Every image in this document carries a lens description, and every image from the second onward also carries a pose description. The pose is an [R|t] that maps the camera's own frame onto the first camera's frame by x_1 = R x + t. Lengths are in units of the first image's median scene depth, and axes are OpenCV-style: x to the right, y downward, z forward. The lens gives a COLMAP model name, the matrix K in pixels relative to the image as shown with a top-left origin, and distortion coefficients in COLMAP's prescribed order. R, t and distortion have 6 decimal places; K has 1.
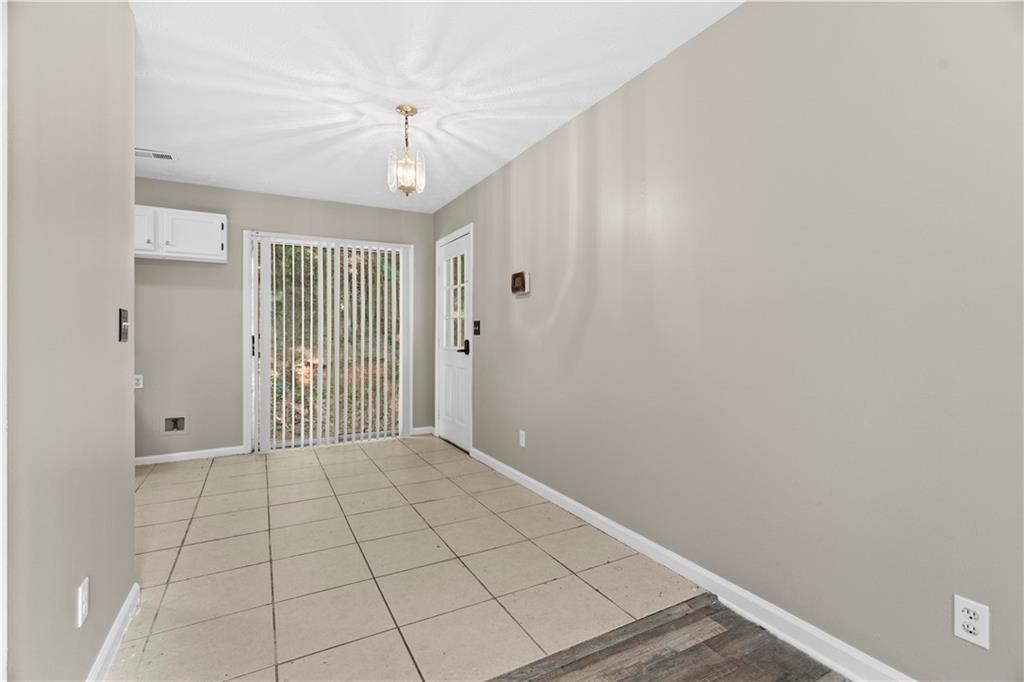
lens RADIAL K [[463.1, 0, 514.5], [0, 463.1, 334.3], [0, 0, 1]] dist [-0.004547, 0.003782]
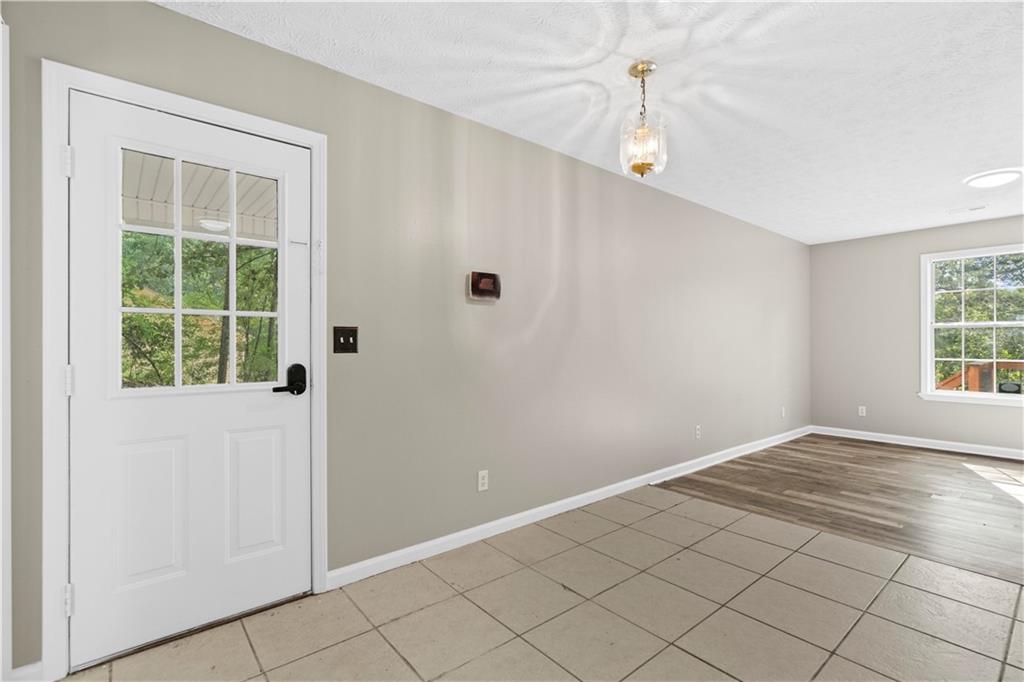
lens RADIAL K [[463.1, 0, 519.0], [0, 463.1, 340.1], [0, 0, 1]] dist [-0.004547, 0.003782]
pose [[-0.186789, 0.005203, 0.982386, -0.882390], [0.003496, 0.999983, -0.004631, -0.014337], [-0.982394, 0.002569, -0.186804, 1.232671]]
